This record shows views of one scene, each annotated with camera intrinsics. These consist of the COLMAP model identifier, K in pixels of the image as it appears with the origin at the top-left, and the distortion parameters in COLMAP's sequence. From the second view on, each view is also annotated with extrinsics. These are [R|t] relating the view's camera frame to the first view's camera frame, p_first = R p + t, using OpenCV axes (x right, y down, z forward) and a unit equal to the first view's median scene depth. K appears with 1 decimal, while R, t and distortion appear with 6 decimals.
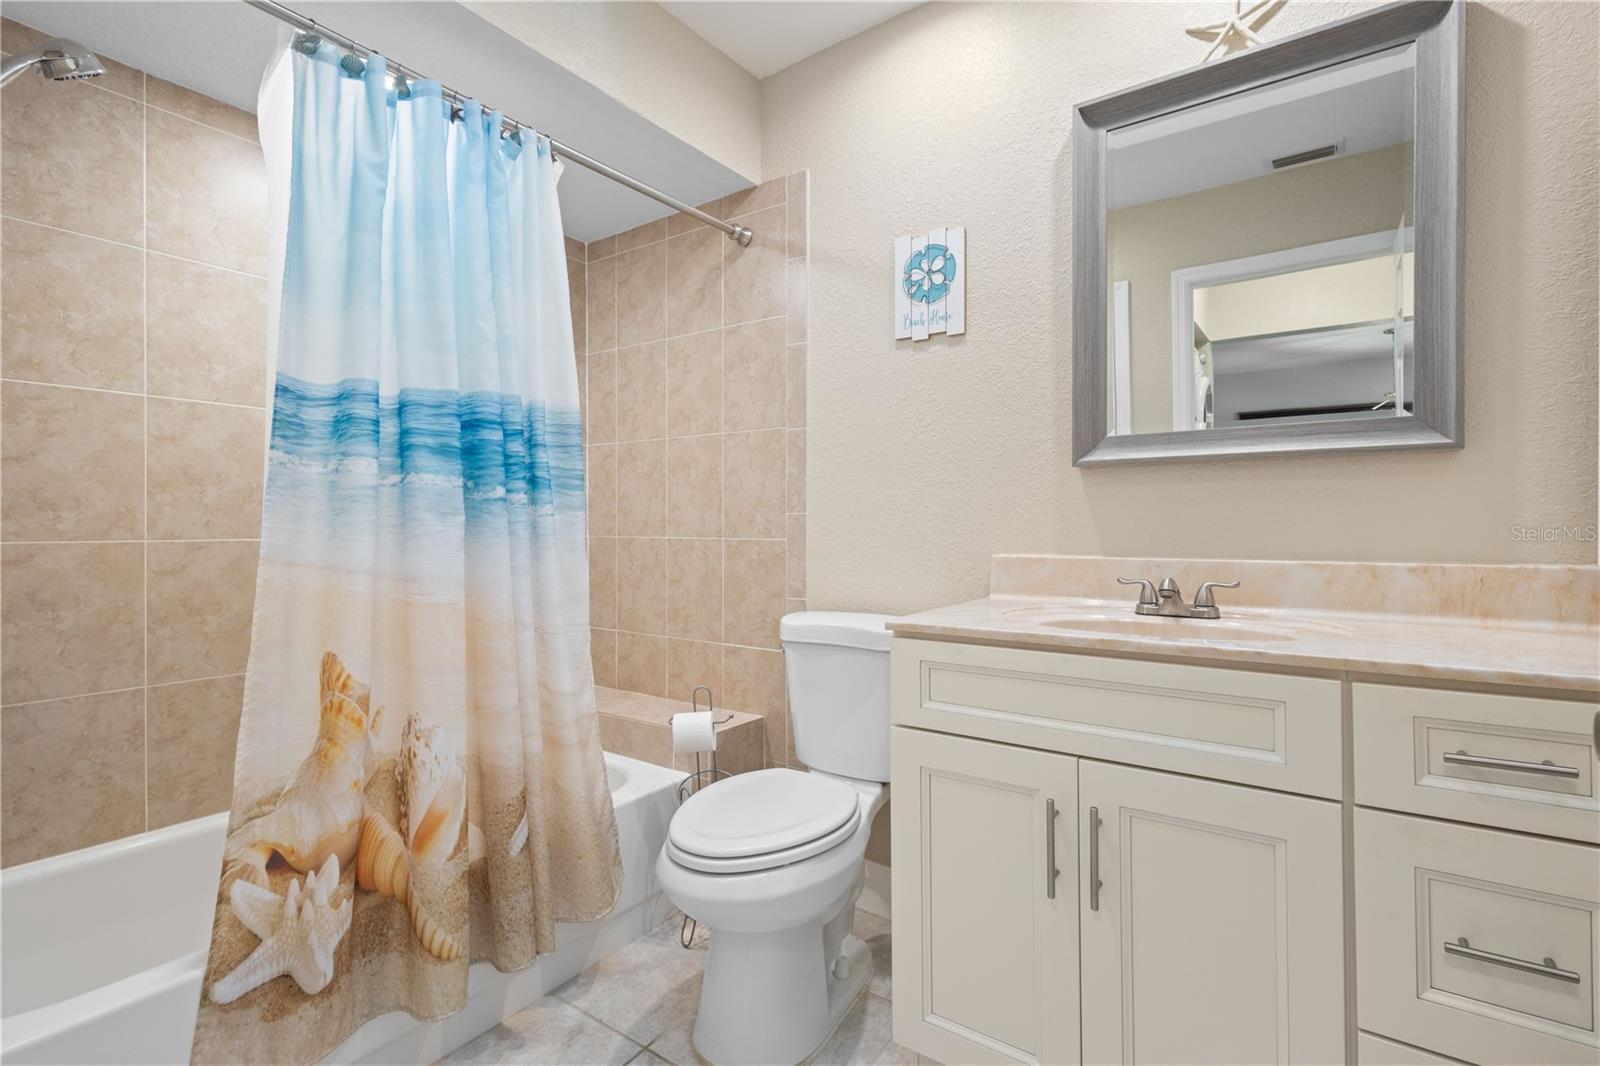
lens RADIAL K [[751.0, 0, 801.8], [0, 751.0, 530.0], [0, 0, 1]] dist [0.015140, -0.003045]
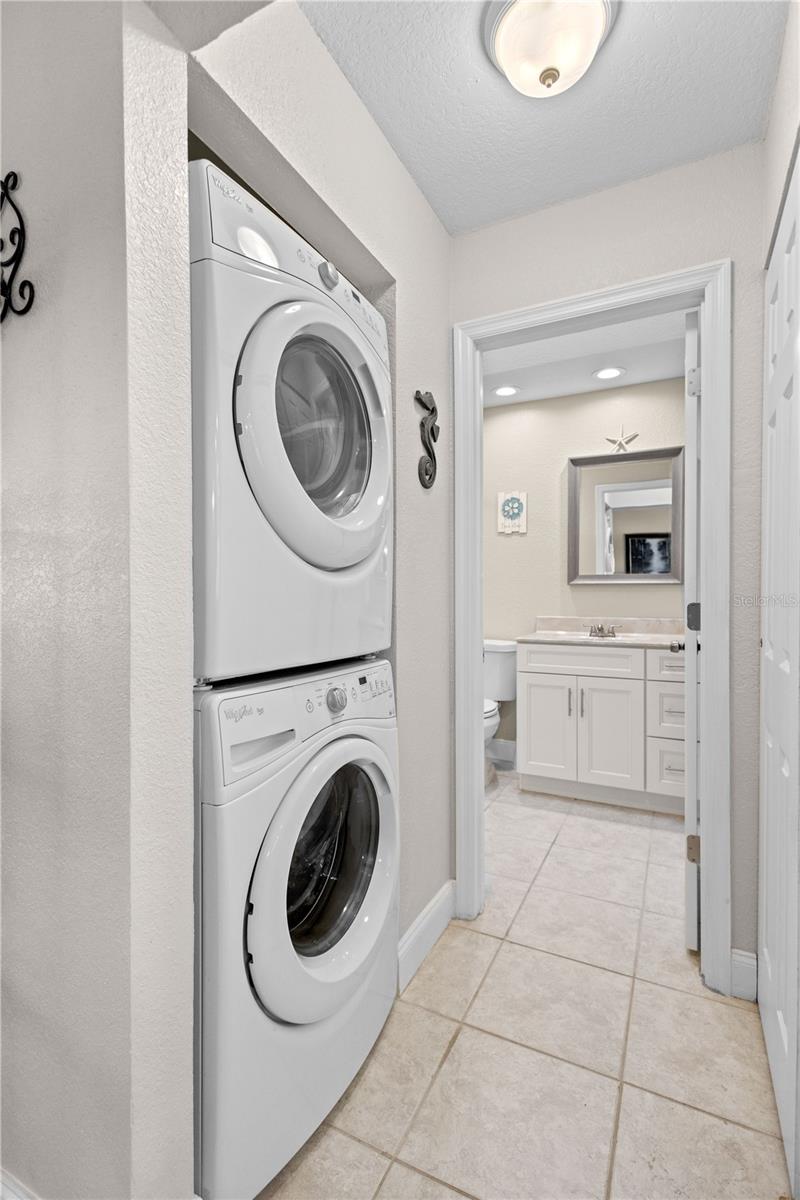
lens RADIAL K [[563.2, 0, 402.4], [0, 563.2, 596.2], [0, 0, 1]] dist [0.015140, -0.003045]
pose [[0.989443, 0.003052, 0.144888, -0.525307], [-0.003758, 0.999982, 0.004602, -0.046835], [-0.144871, -0.005098, 0.989437, -0.944394]]
